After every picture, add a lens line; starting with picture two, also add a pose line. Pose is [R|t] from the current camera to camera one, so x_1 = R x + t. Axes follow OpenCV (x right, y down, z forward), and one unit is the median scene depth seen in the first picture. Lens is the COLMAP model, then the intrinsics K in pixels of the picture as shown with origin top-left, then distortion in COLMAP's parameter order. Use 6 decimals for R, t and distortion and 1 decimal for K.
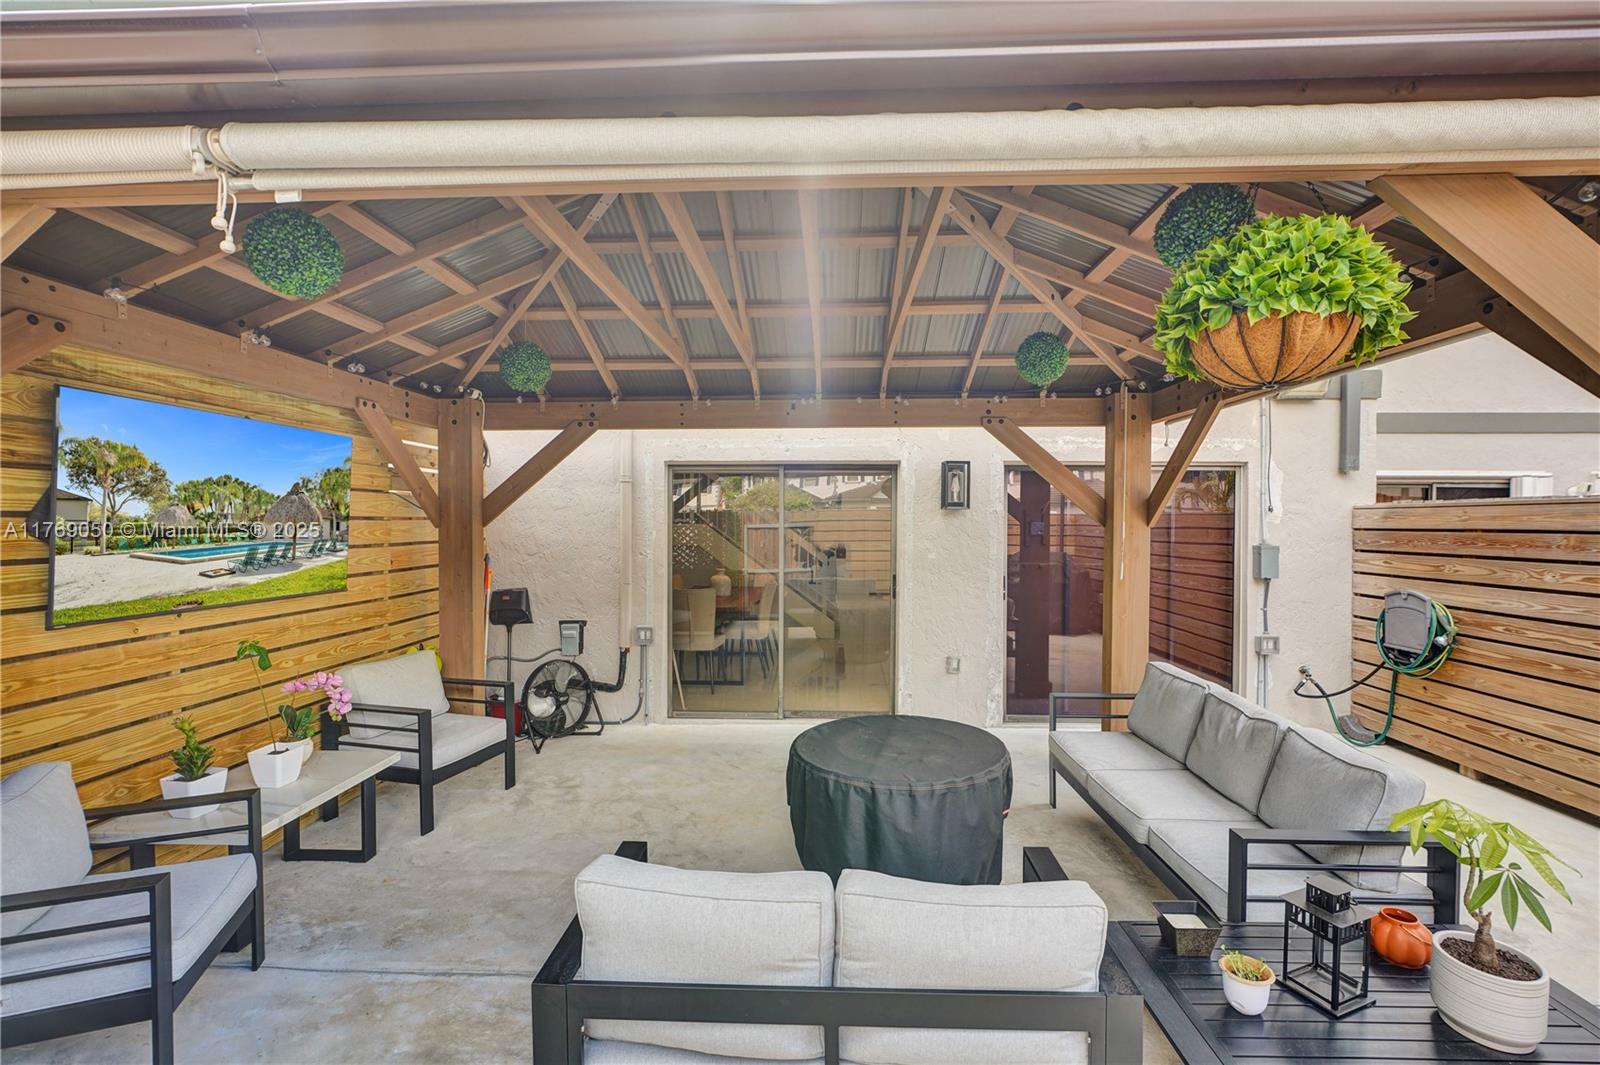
lens RADIAL K [[712.1, 0, 801.4], [0, 712.1, 537.1], [0, 0, 1]] dist [-0.000856, 0.001458]
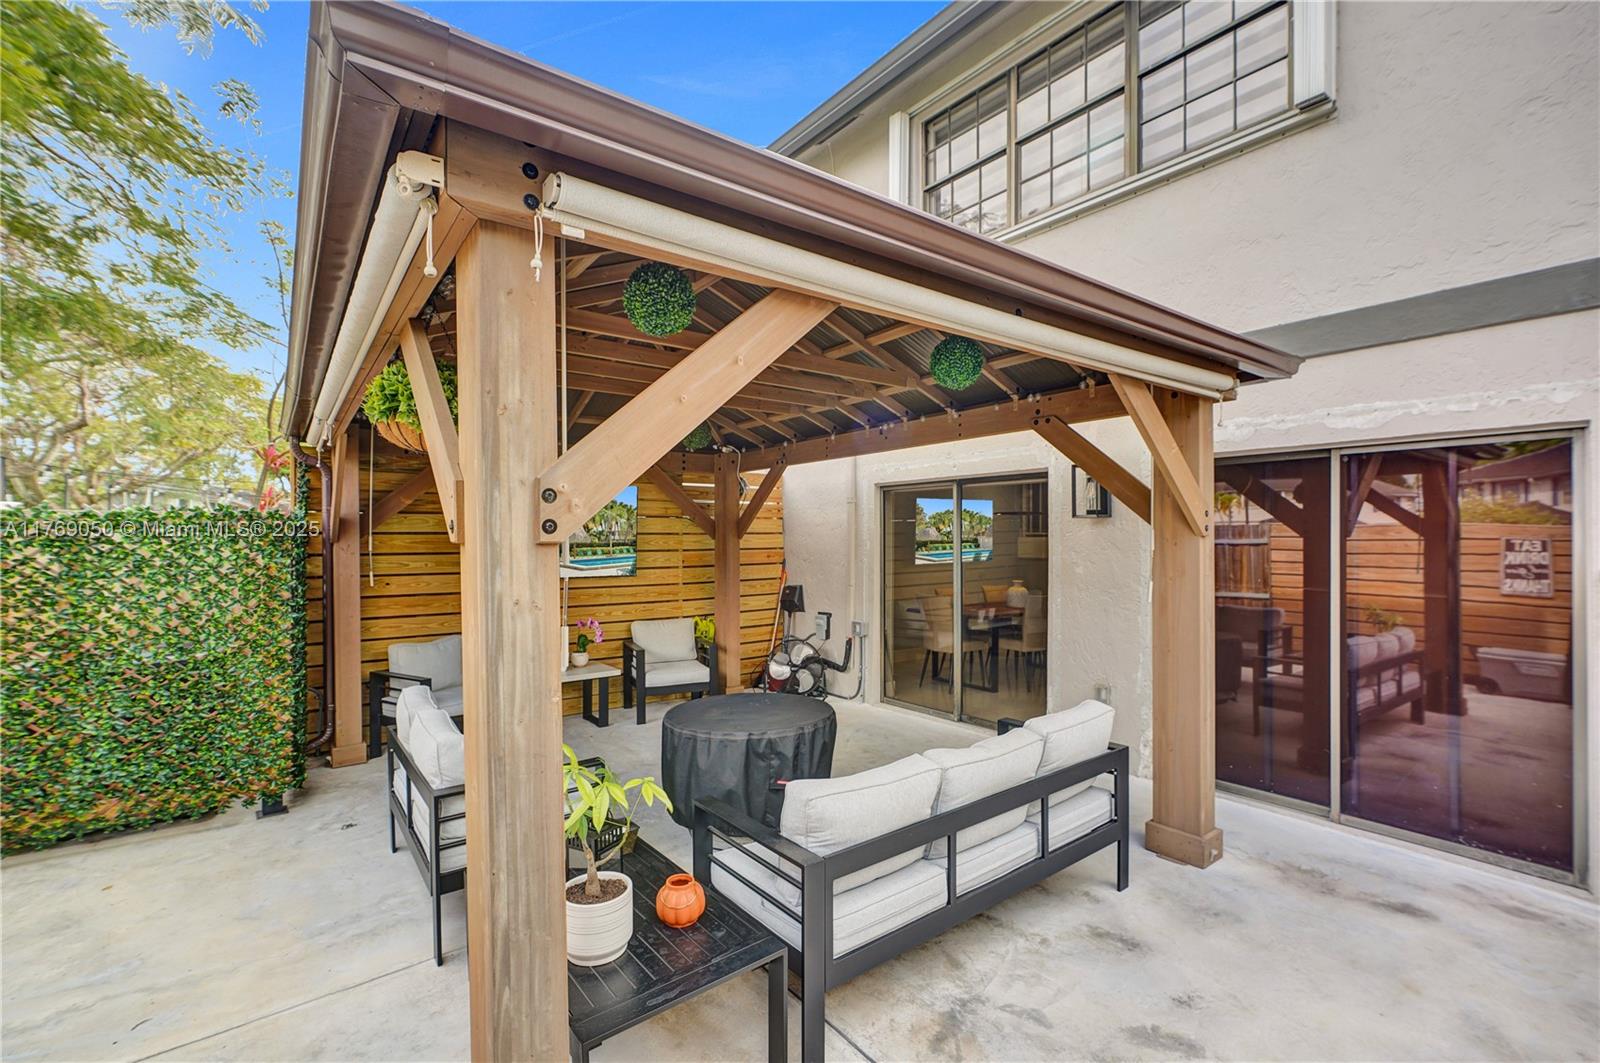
lens RADIAL K [[712.1, 0, 801.4], [0, 712.1, 536.1], [0, 0, 1]] dist [-0.000856, 0.001458]
pose [[0.635287, -0.006130, -0.772251, 0.909866], [-0.010267, 0.999813, -0.016383, 0.002804], [0.772207, 0.018337, 0.635106, 0.215916]]
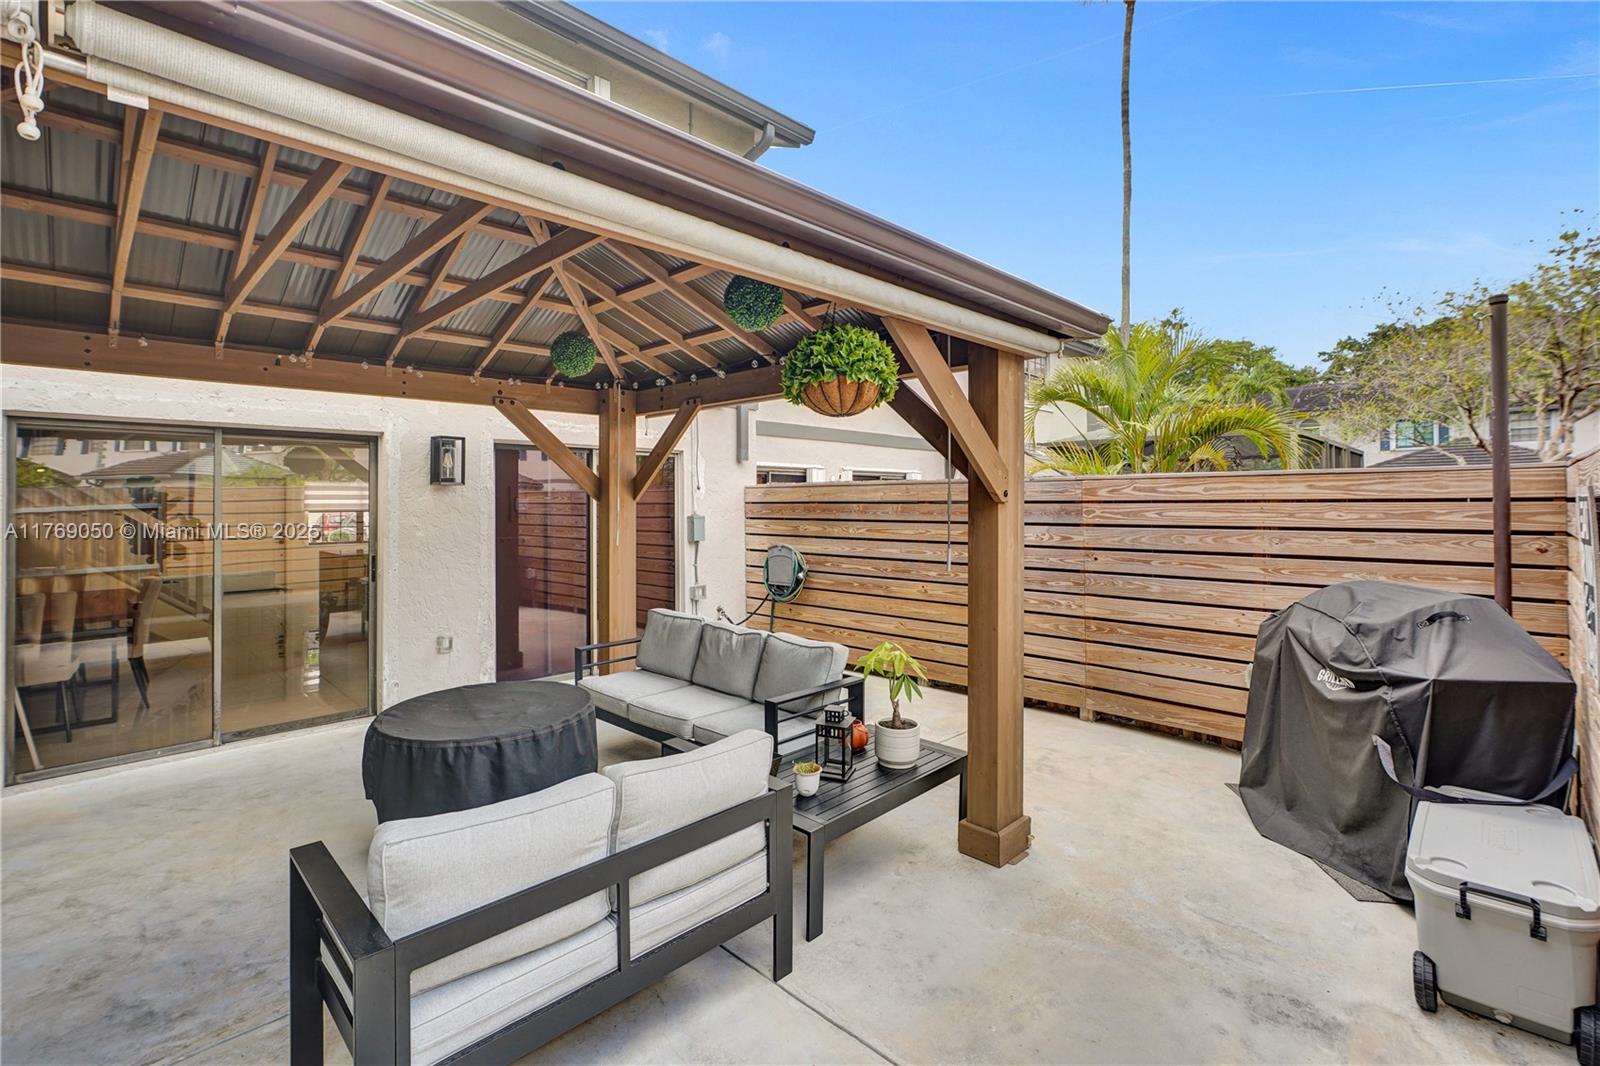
lens RADIAL K [[734.6, 0, 798.8], [0, 734.6, 500.4], [0, 0, 1]] dist [0.000570, 0.000726]
pose [[0.676656, -0.003547, 0.736291, -0.276348], [0.020841, 0.999680, -0.014338, 0.009064], [-0.736005, 0.025047, 0.676513, -0.059058]]
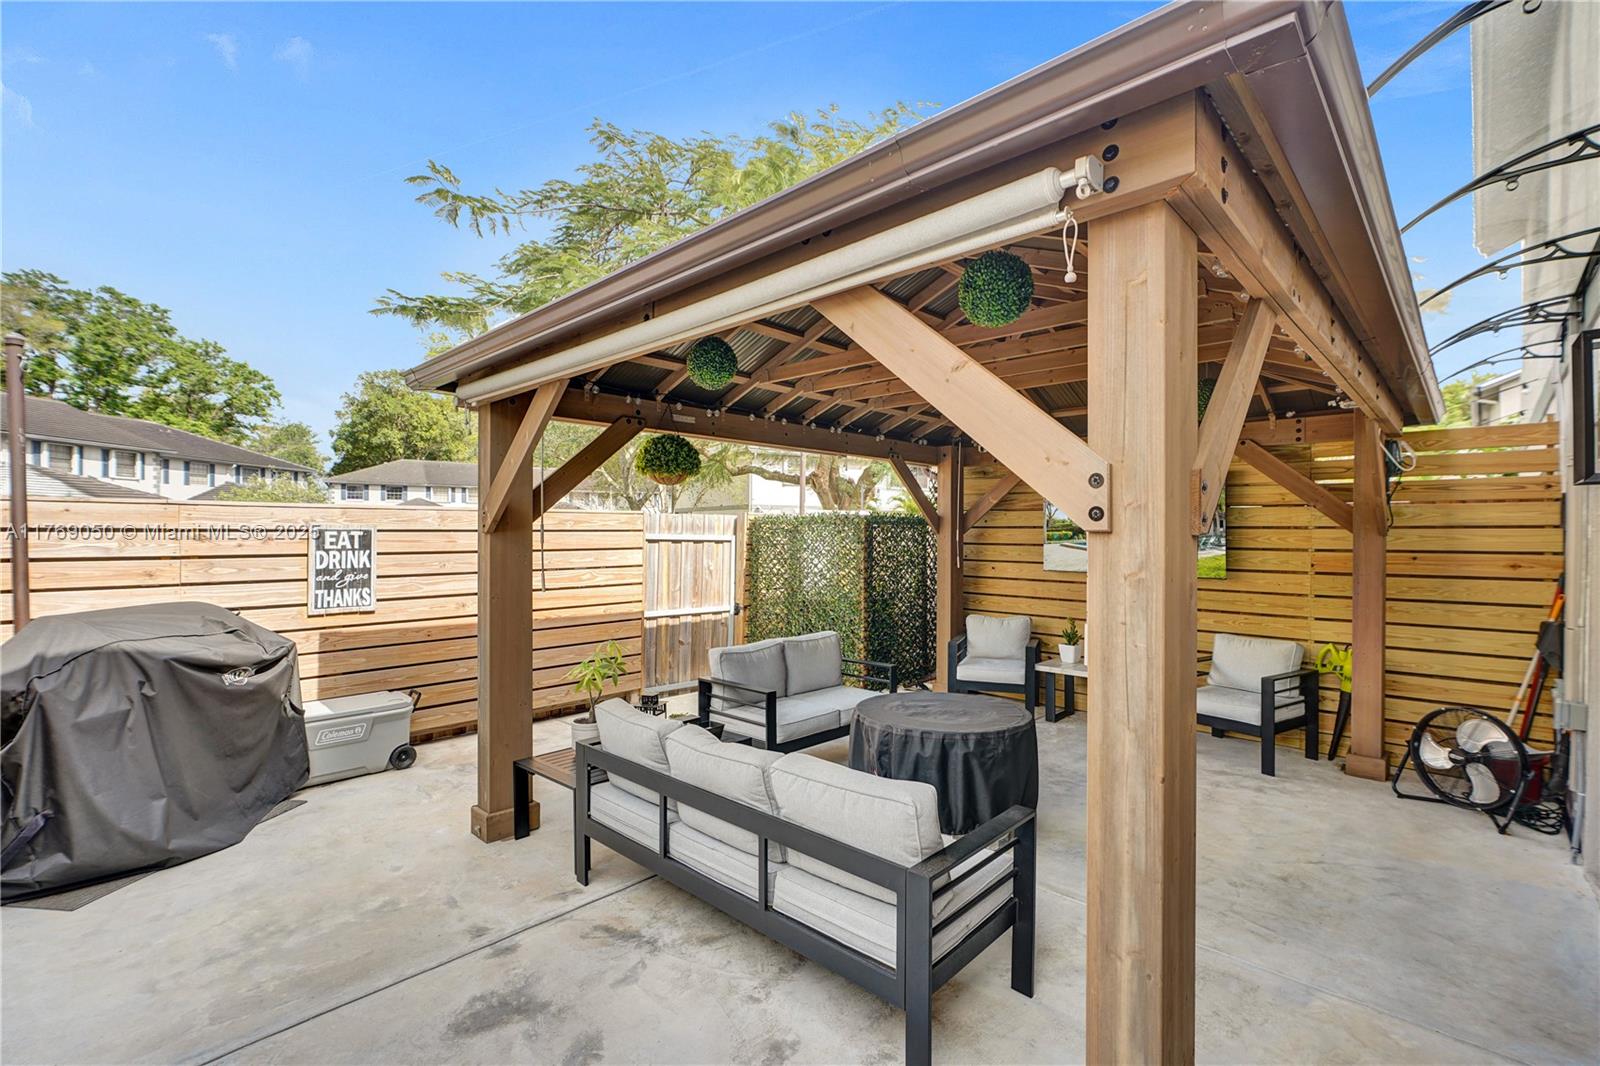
lens RADIAL K [[713.7, 0, 800.0], [0, 713.7, 533.0], [0, 0, 1]] dist [-0.000791, 0.000756]
pose [[-0.661389, -0.003368, -0.750036, 0.948783], [-0.020643, 0.999693, 0.013715, -0.017810], [0.749759, 0.024554, -0.661255, 1.269230]]
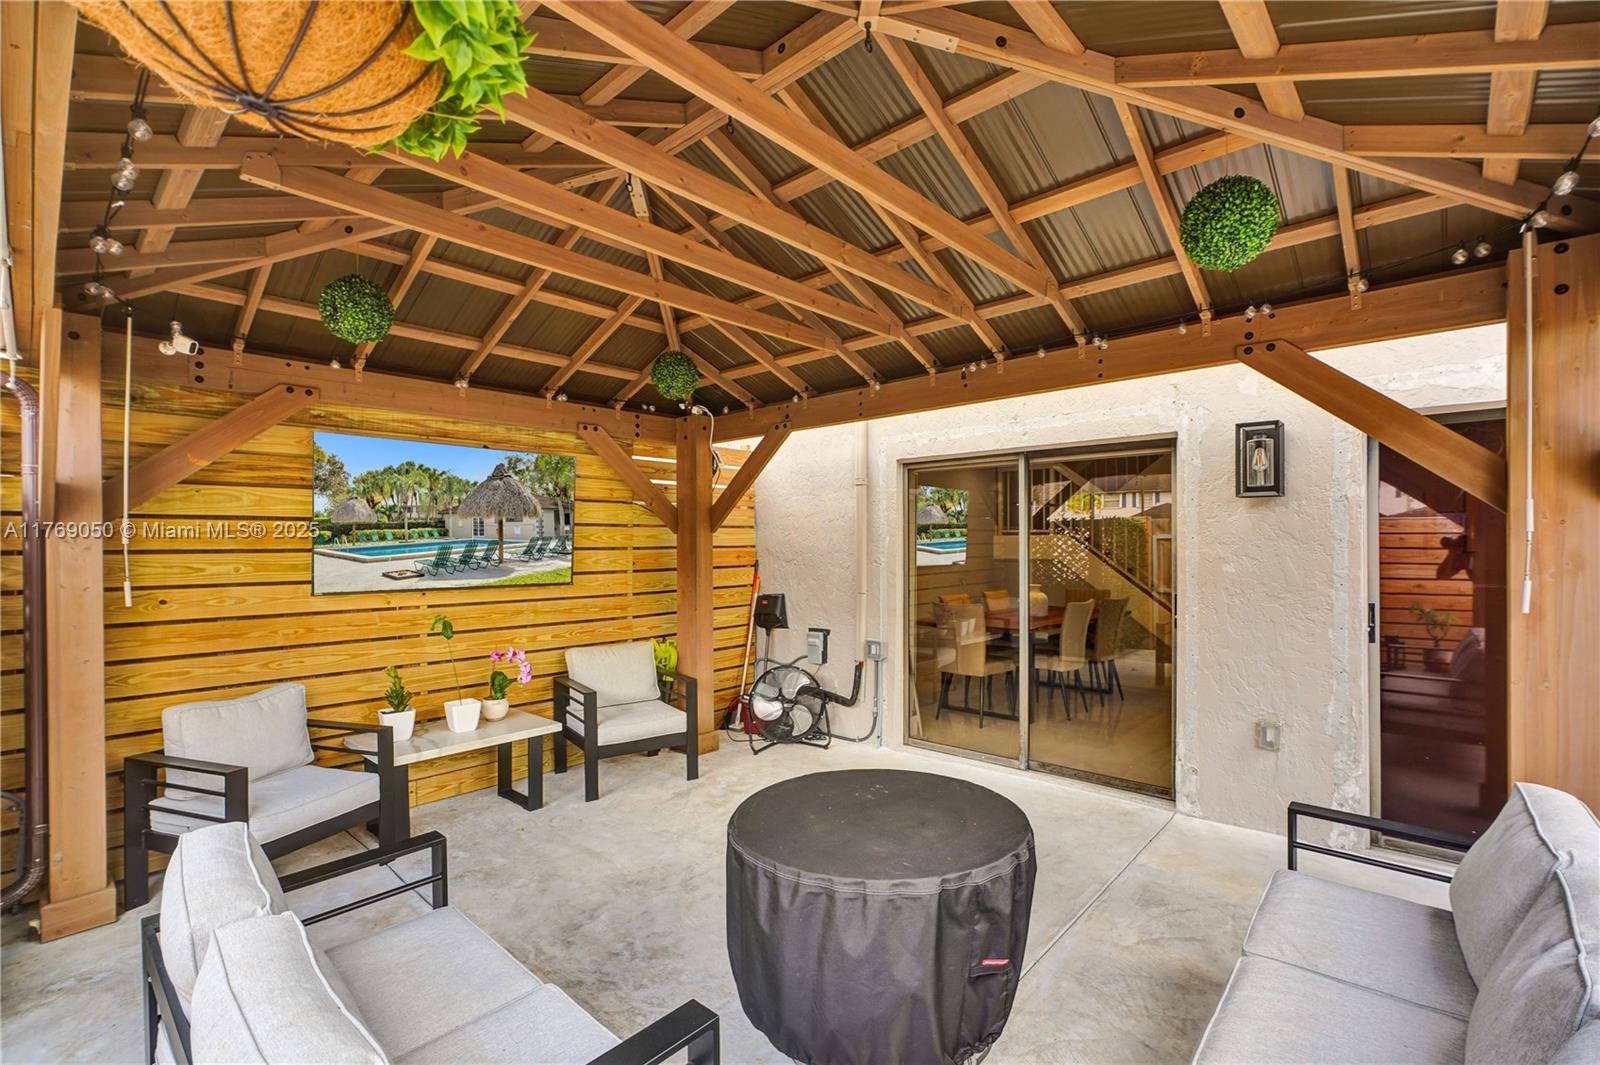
lens RADIAL K [[719.5, 0, 805.0], [0, 719.5, 543.6], [0, 0, 1]] dist [-0.003143, 0.004316]
pose [[0.768706, -0.005855, -0.639576, 0.428965], [-0.006074, 0.999846, -0.016453, 0.023094], [0.639574, 0.016532, 0.768552, 0.310567]]
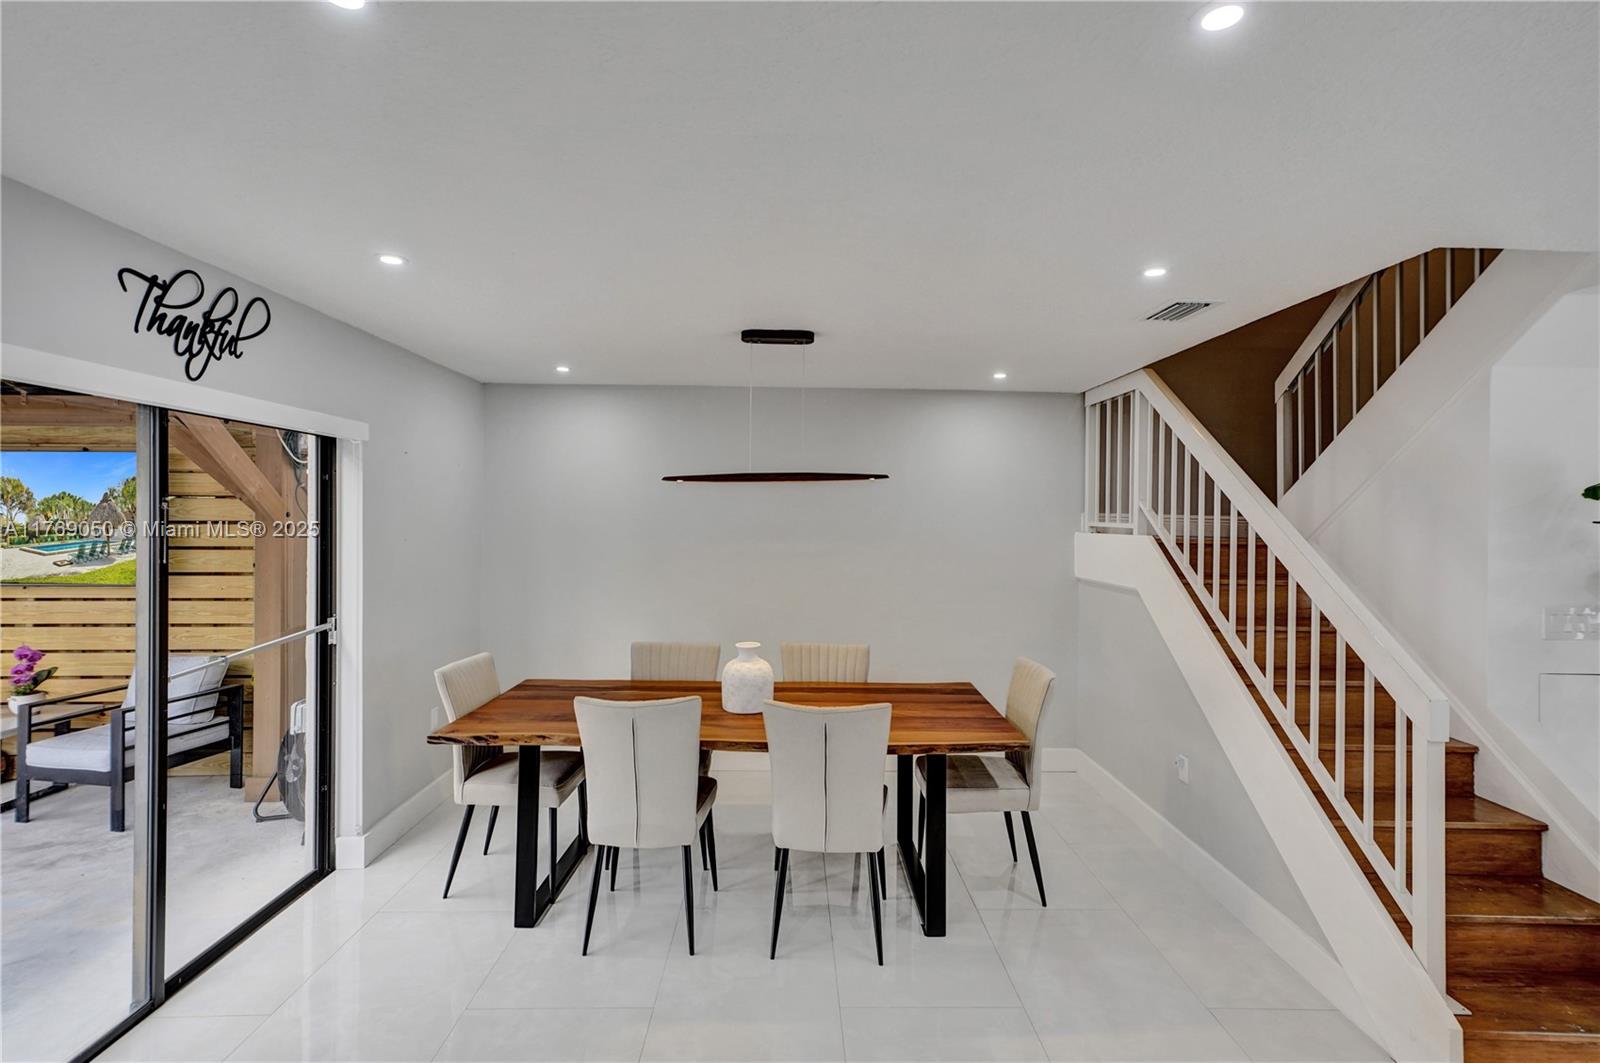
lens RADIAL K [[732.1, 0, 788.7], [0, 732.1, 525.8], [0, 0, 1]] dist [0.001360, 0.000657]
pose [[0.030631, -0.002233, -0.999528, 0.535503], [0.004329, 0.999988, -0.002102, -0.010018], [0.999521, -0.004263, 0.030641, 1.920115]]
